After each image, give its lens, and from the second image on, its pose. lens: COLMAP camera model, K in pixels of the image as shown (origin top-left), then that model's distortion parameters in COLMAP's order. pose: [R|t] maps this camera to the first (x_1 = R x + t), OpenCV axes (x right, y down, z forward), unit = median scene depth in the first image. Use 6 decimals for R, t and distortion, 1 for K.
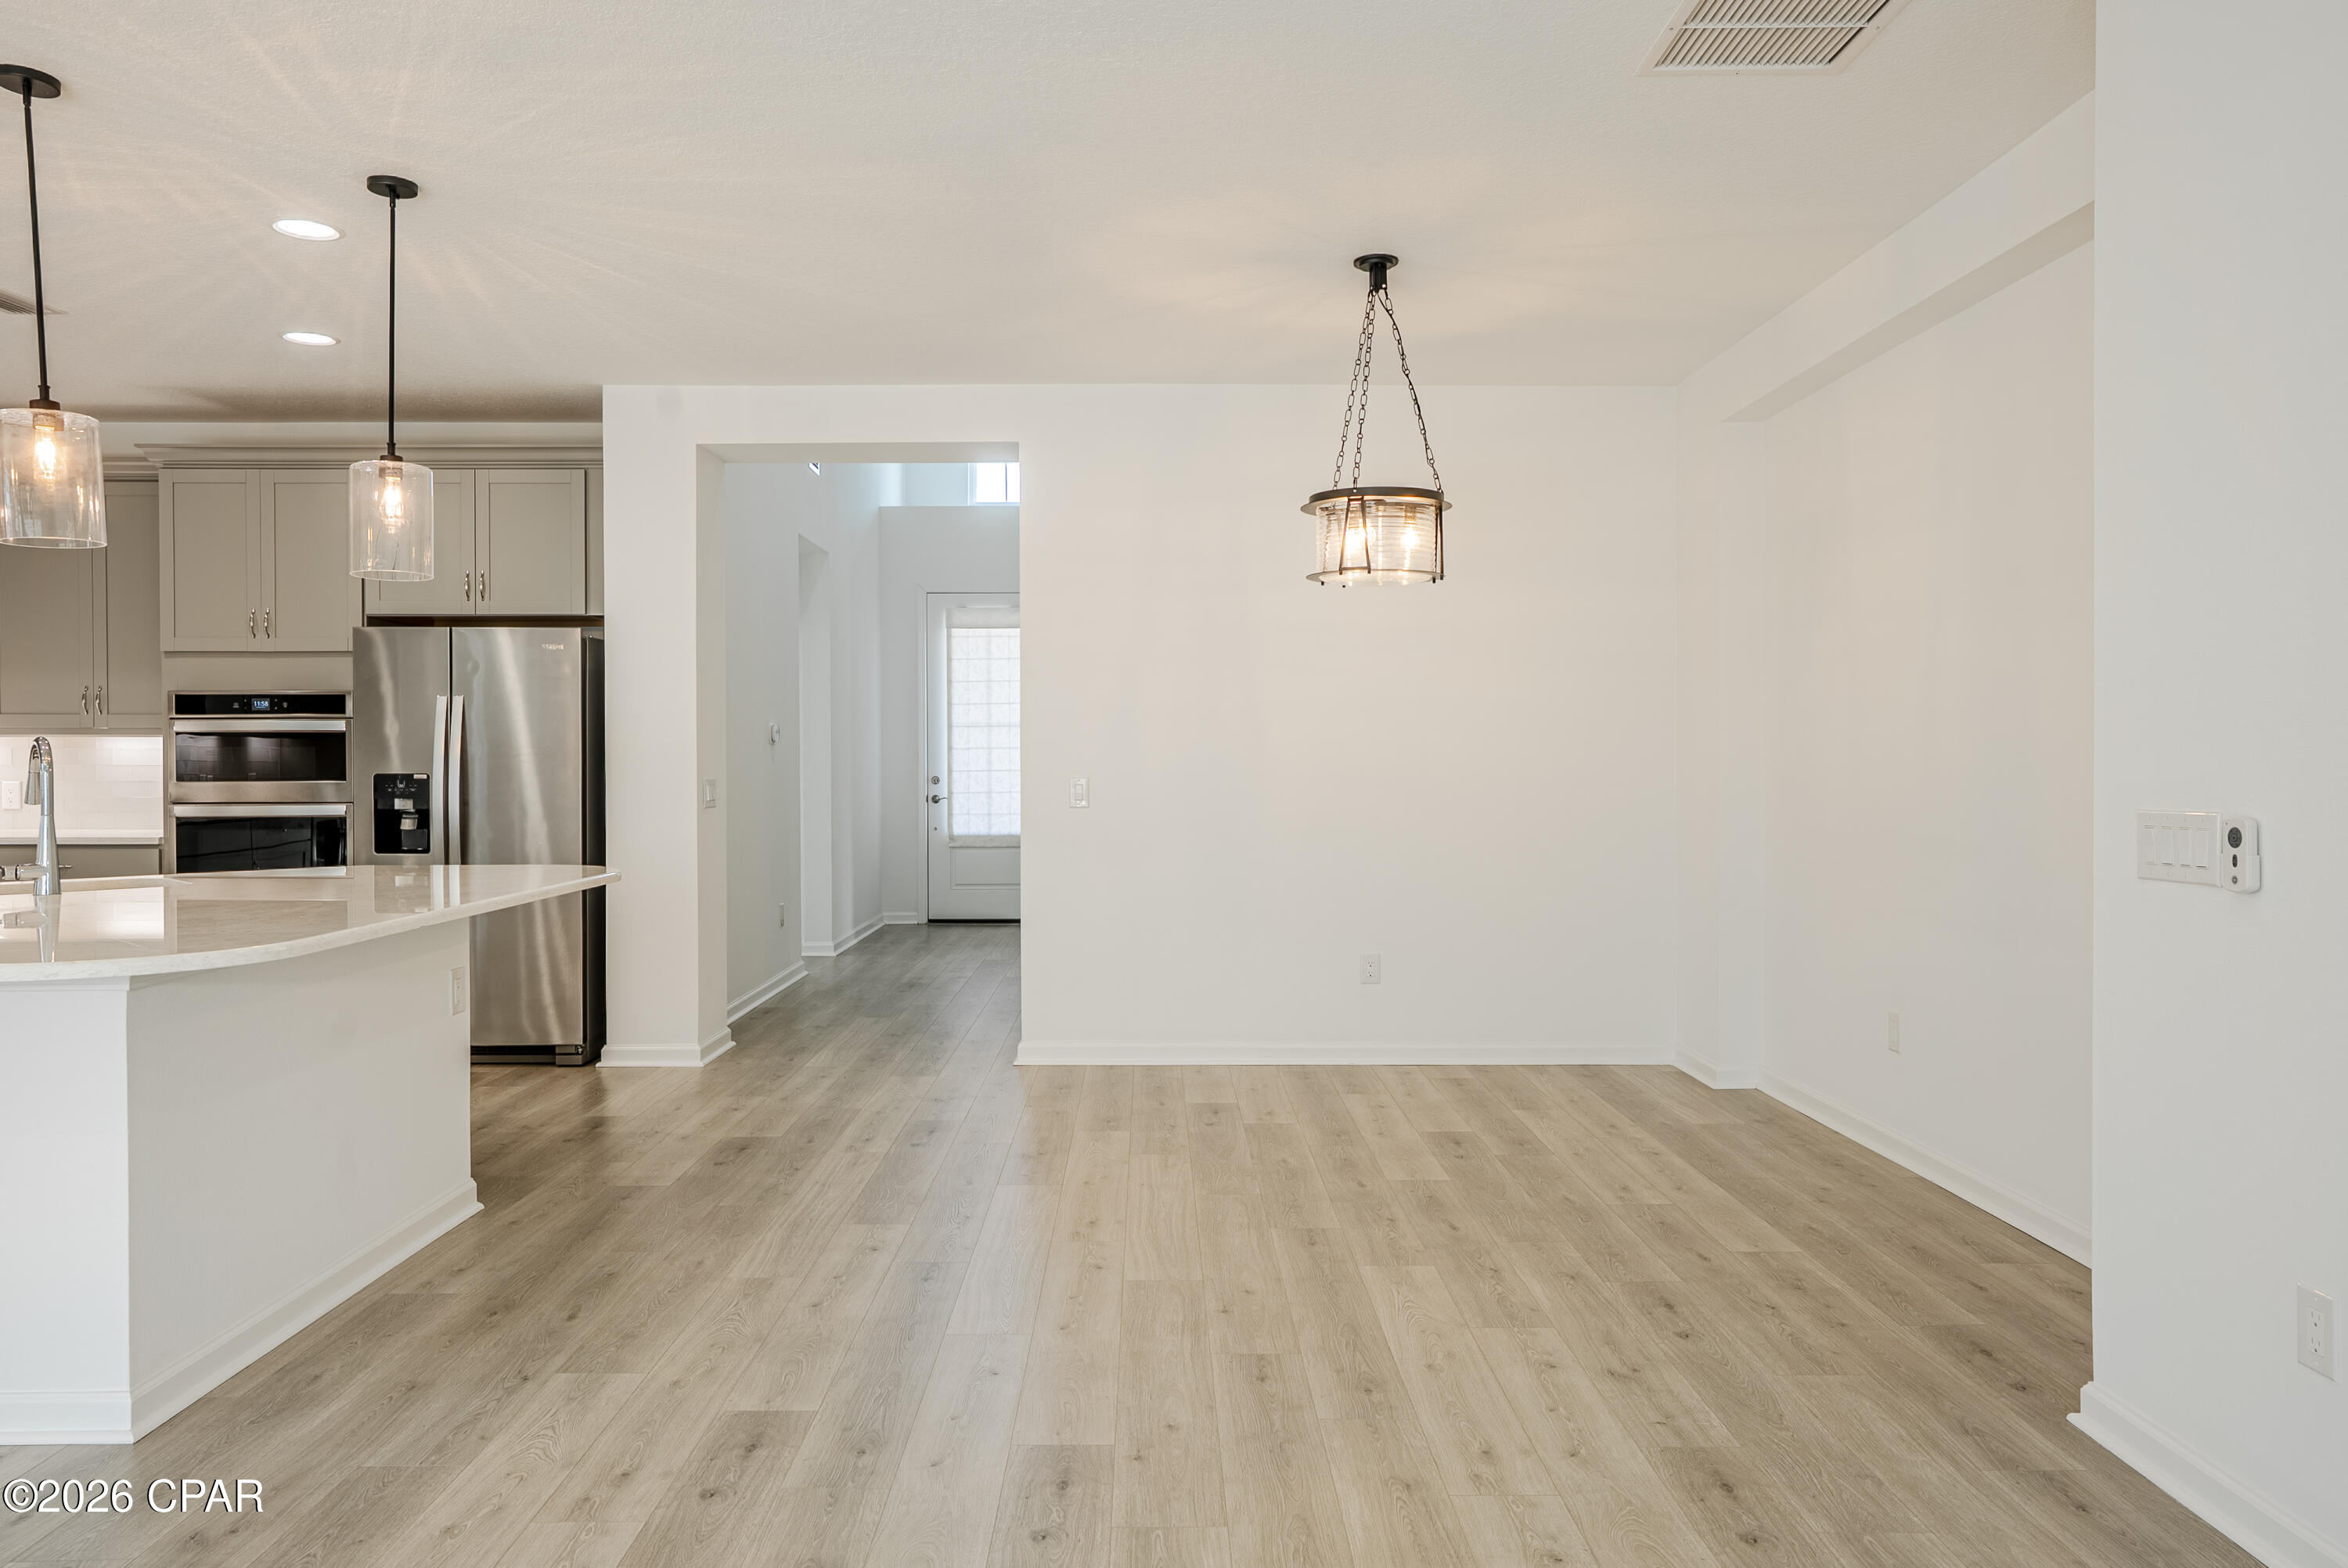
lens RADIAL K [[1594.4, 0, 1182.8], [0, 1594.4, 773.3], [0, 0, 1]] dist [-0.032530, 0.036120]
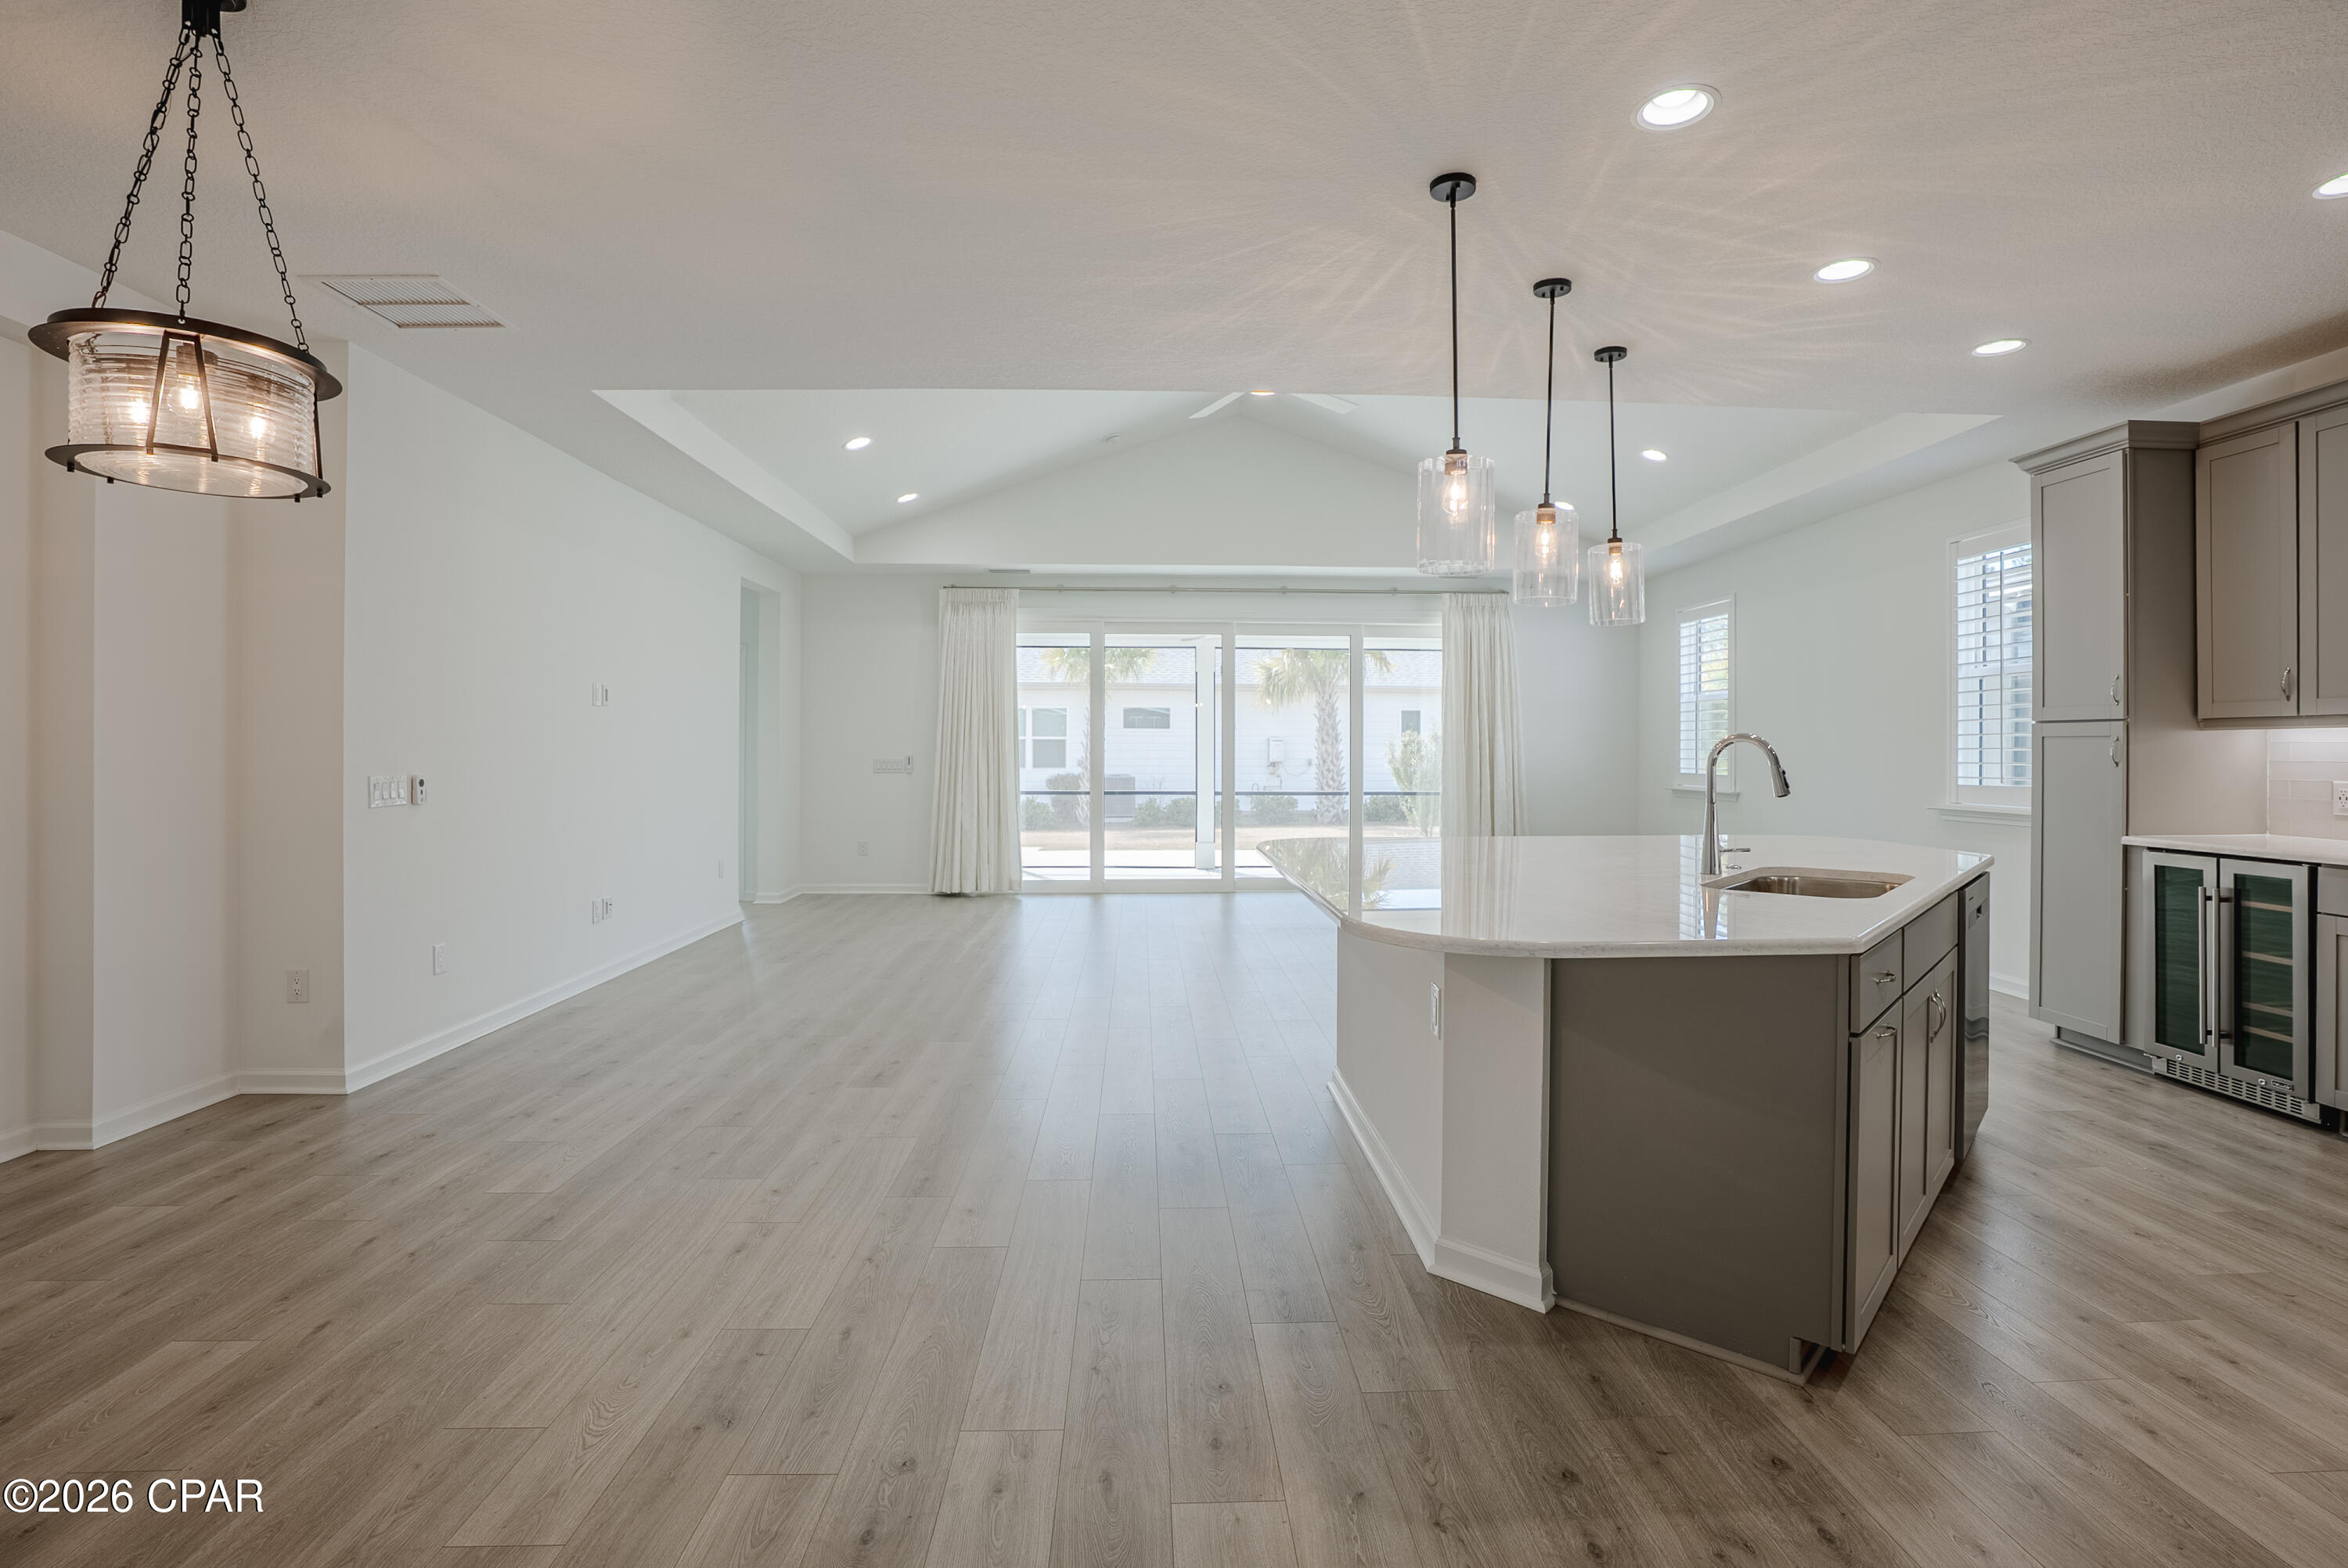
lens RADIAL K [[1106.2, 0, 1163.1], [0, 1106.2, 780.2], [0, 0, 1]] dist [-0.063944, 0.022180]
pose [[-0.999998, 0.000488, -0.001911, -0.201303], [0.000415, 0.999285, 0.037812, -0.009832], [0.001928, 0.037811, -0.999283, 1.076995]]
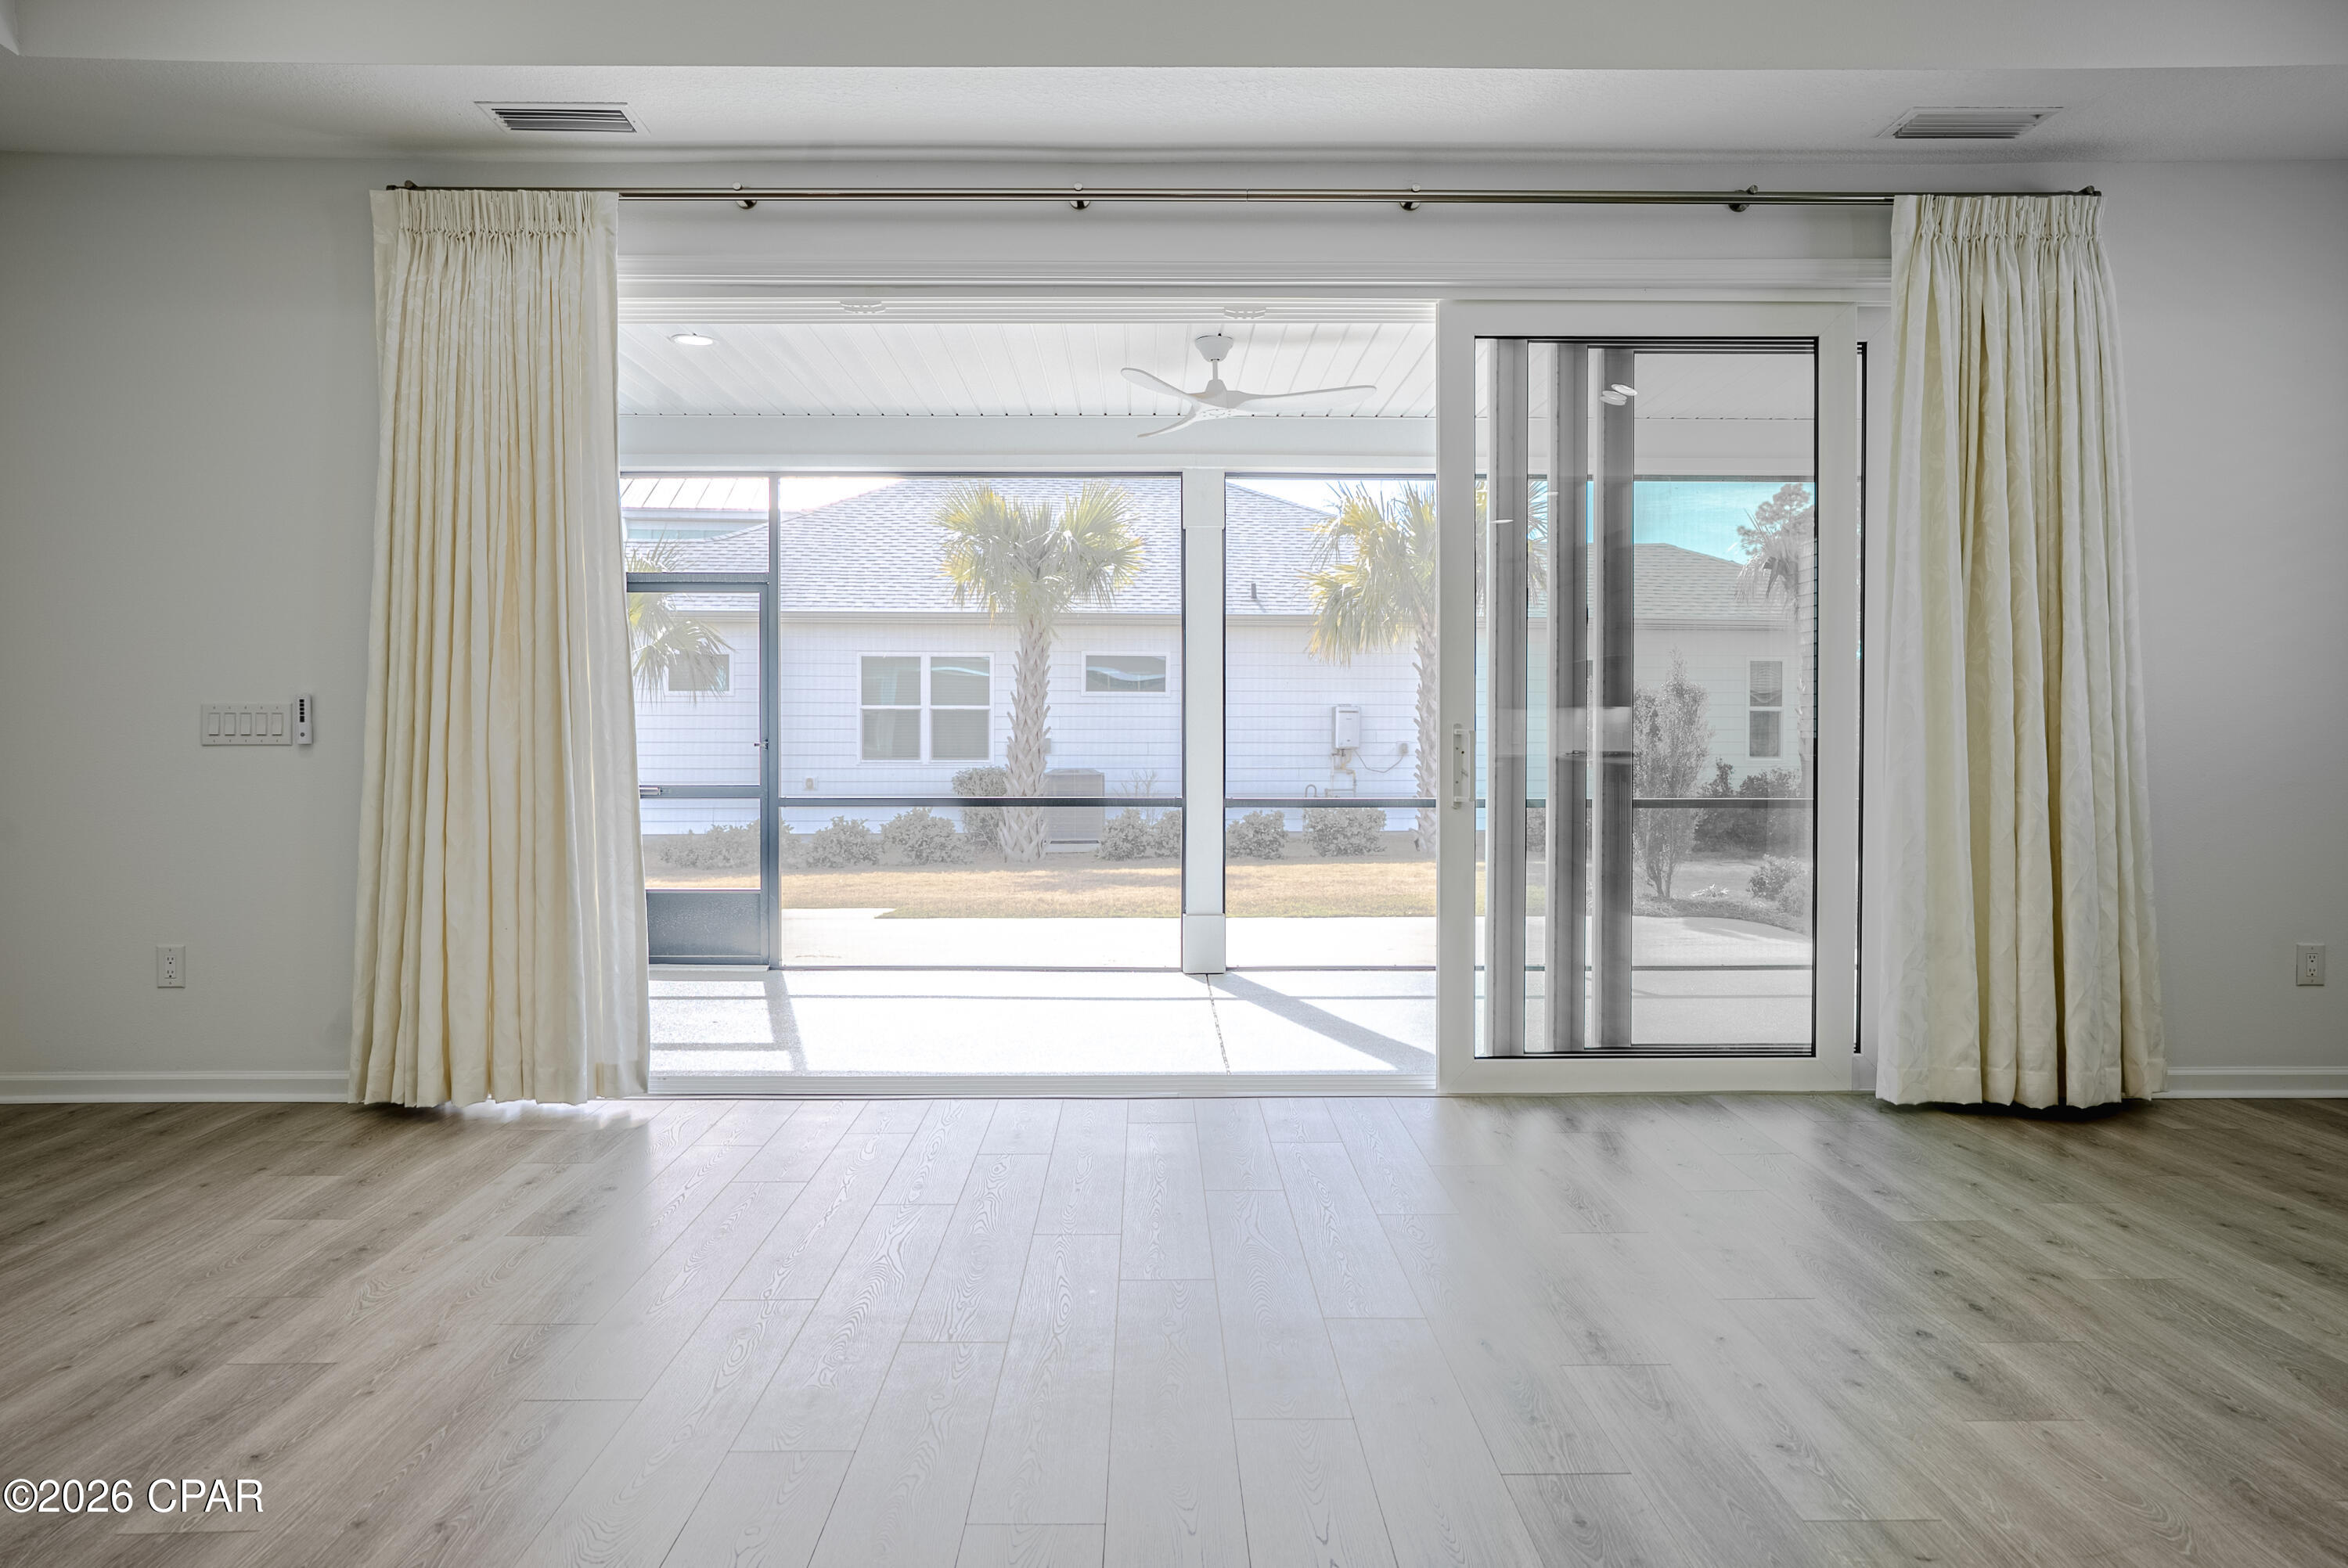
lens RADIAL K [[1540.3, 0, 1187.1], [0, 1540.3, 741.2], [0, 0, 1]] dist [-0.008819, 0.017017]
pose [[-0.999961, -0.001040, -0.008808, -0.259796], [-0.001139, 0.999936, 0.011277, 0.026594], [0.008796, 0.011287, -0.999898, 0.290387]]
